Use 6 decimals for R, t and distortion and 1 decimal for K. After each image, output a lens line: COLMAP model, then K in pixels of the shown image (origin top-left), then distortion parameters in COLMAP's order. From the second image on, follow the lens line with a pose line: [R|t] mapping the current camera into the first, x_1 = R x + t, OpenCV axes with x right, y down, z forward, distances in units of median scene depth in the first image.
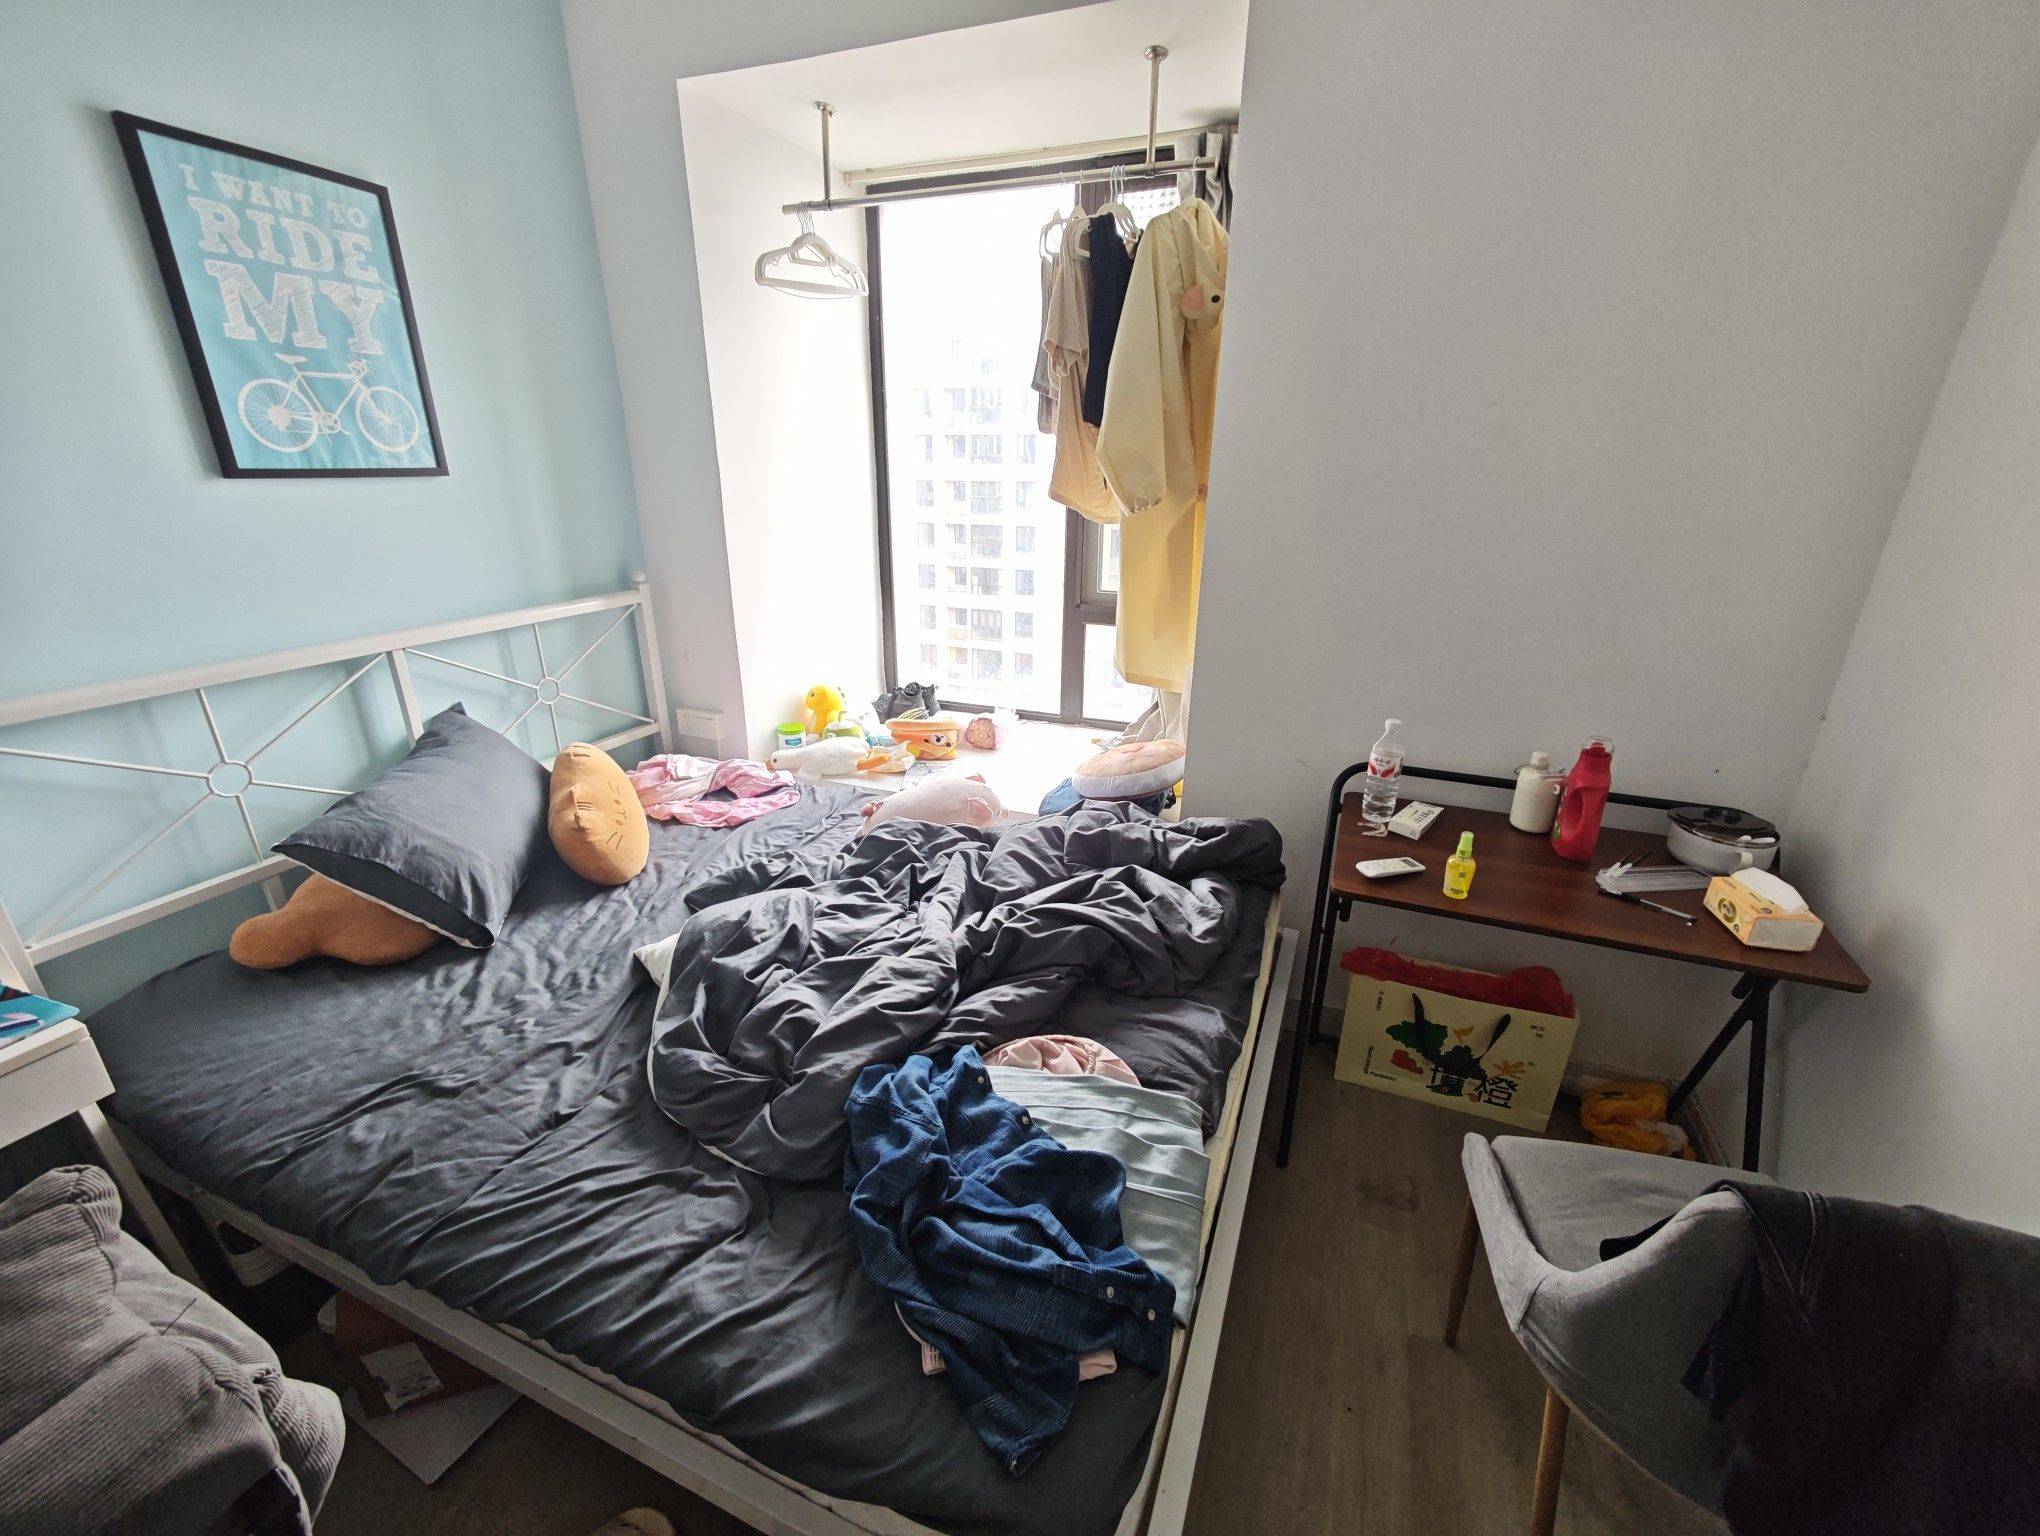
lens RADIAL K [[832.9, 0, 1014.6], [0, 832.9, 769.0], [0, 0, 1]] dist [0.001577, -0.000058]
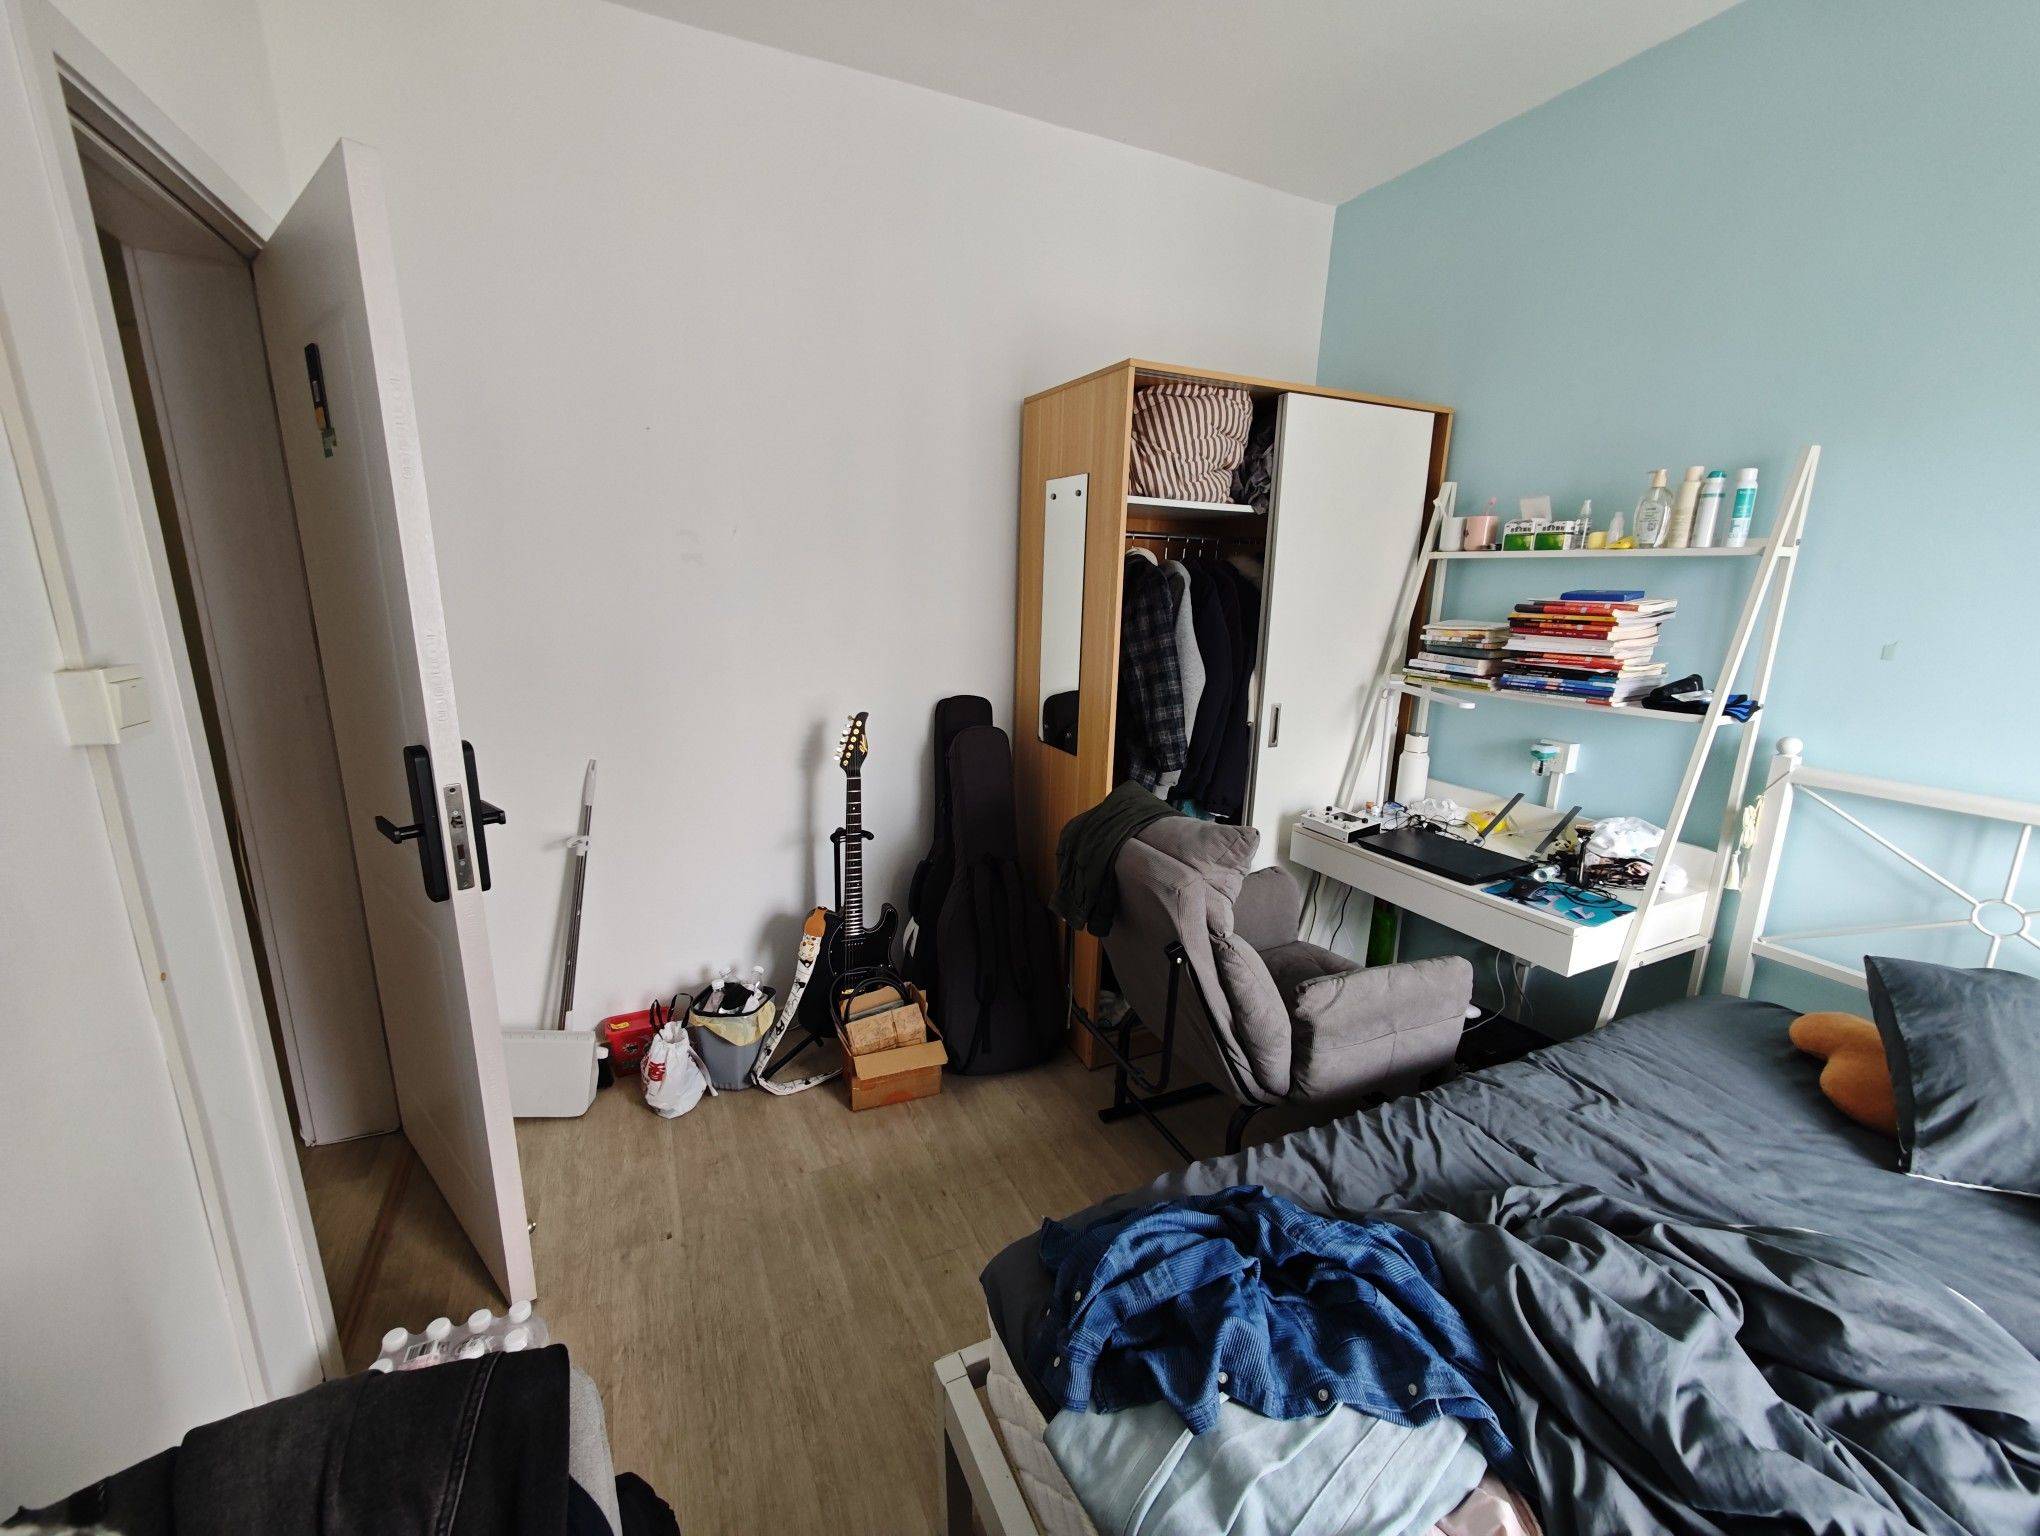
lens RADIAL K [[831.6, 0, 1016.9], [0, 831.6, 766.9], [0, 0, 1]] dist [-0.003654, 0.000049]
pose [[-0.673962, 0.145770, -0.724242, 0.475391], [-0.275510, 0.860023, 0.429482, -0.233784], [0.685470, 0.488990, -0.539462, 0.657293]]
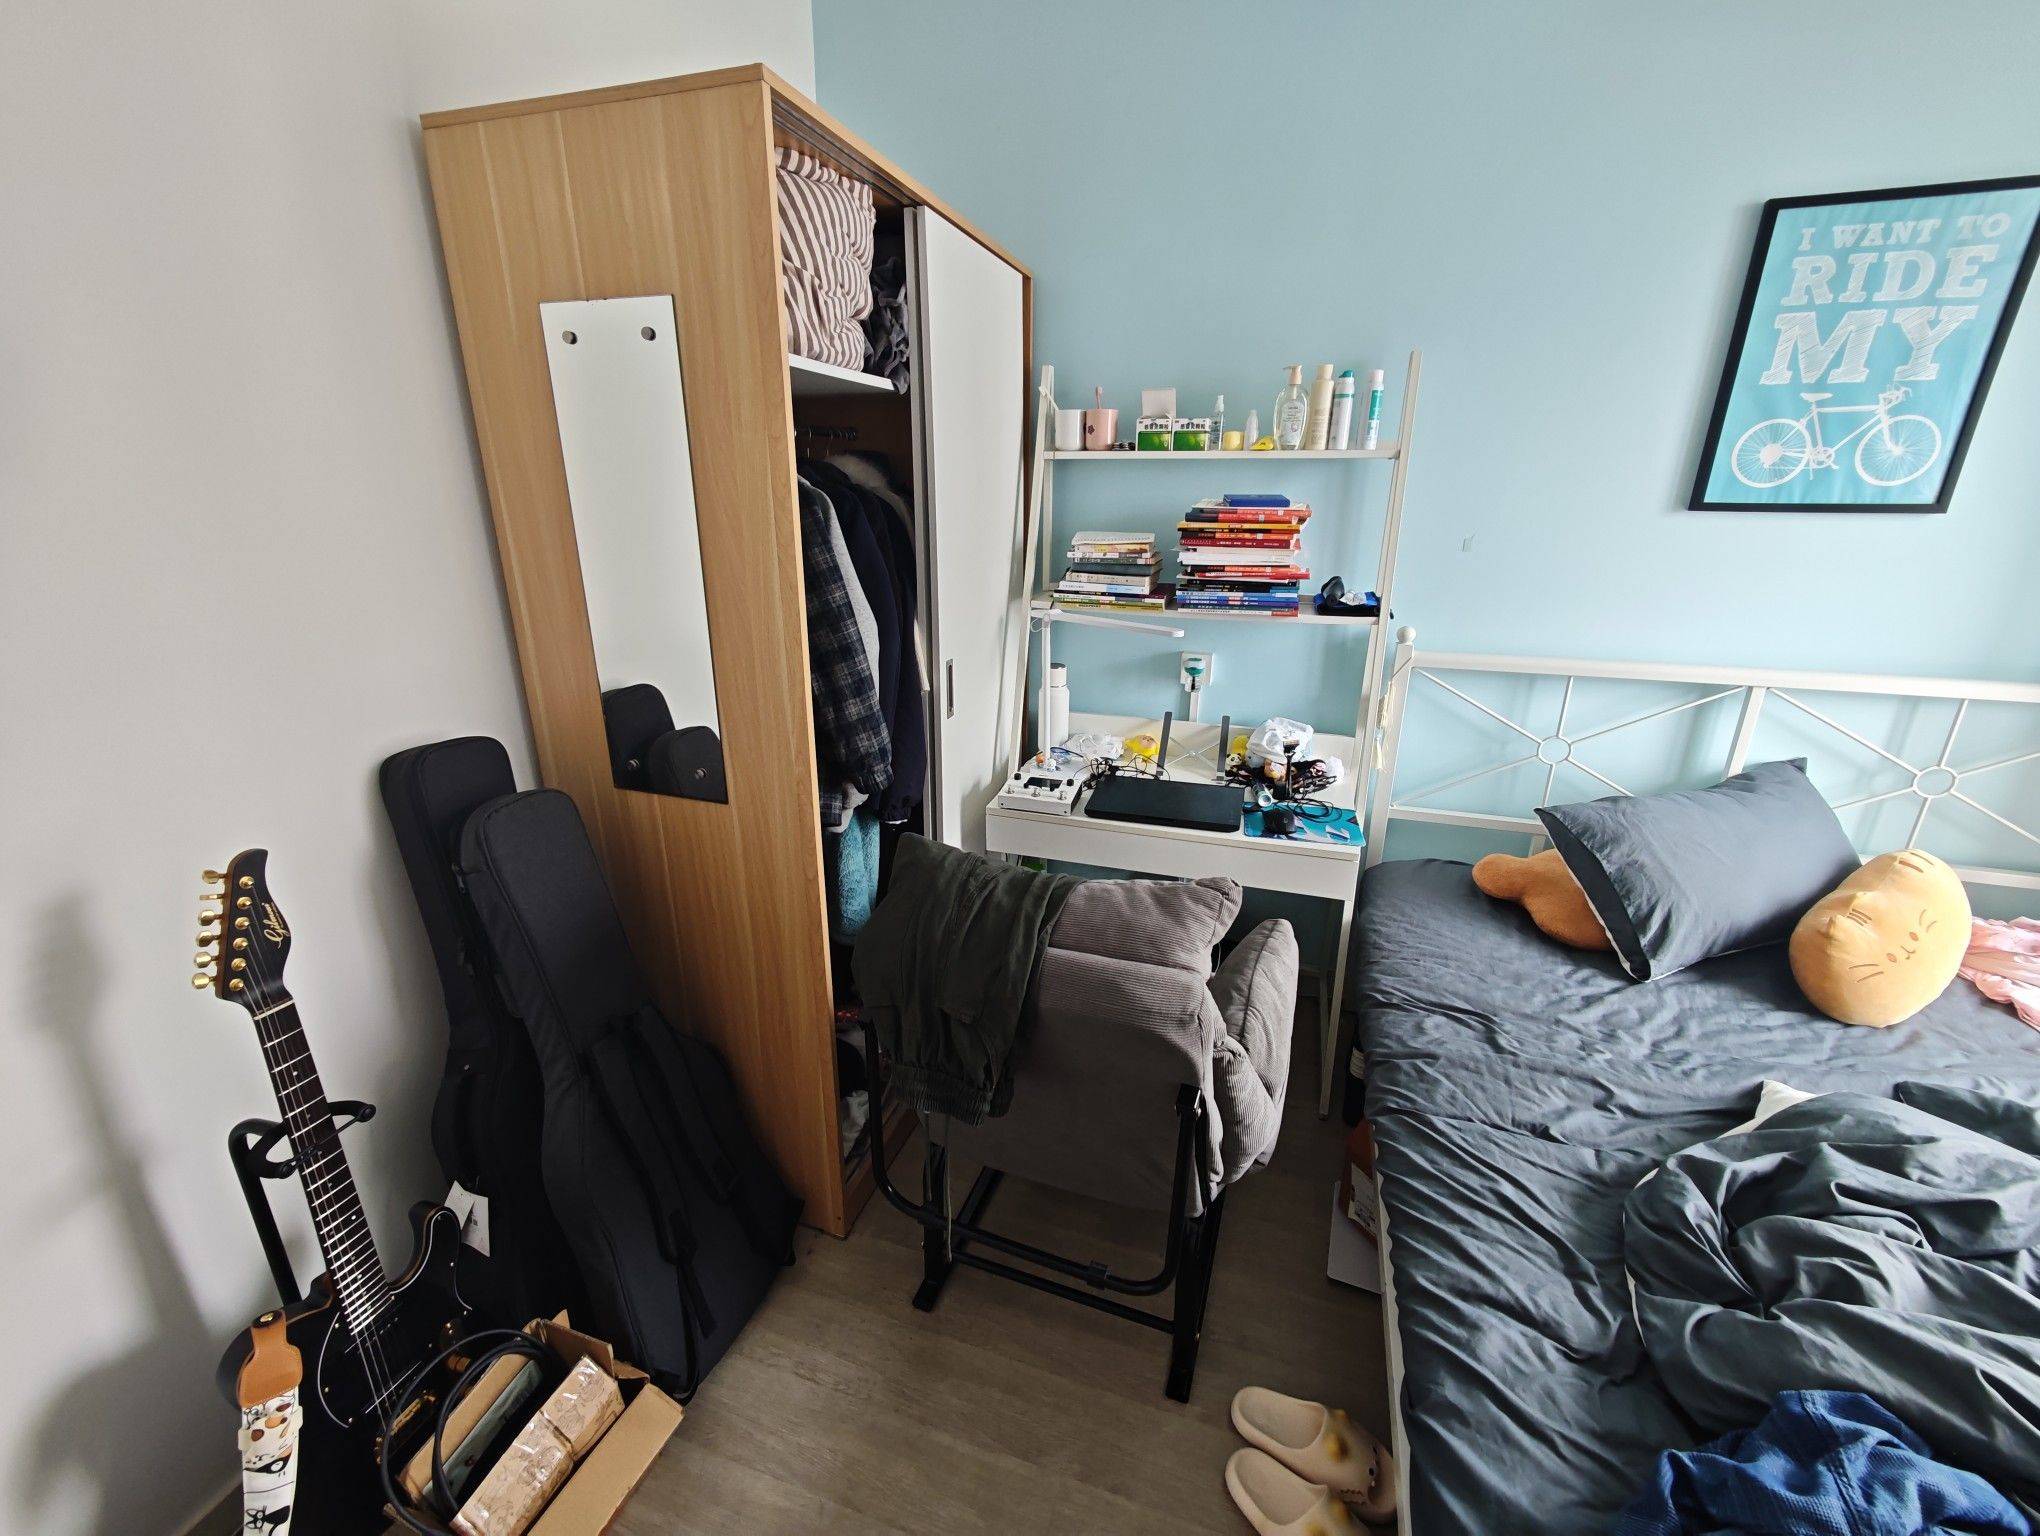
lens RADIAL K [[831.6, 0, 1016.9], [0, 831.6, 766.9], [0, 0, 1]] dist [-0.003654, 0.000049]
pose [[0.062578, 0.316831, -0.946415, 0.176034], [-0.345744, 0.896437, 0.277239, -0.031691], [0.936240, 0.309868, 0.165639, 0.063156]]
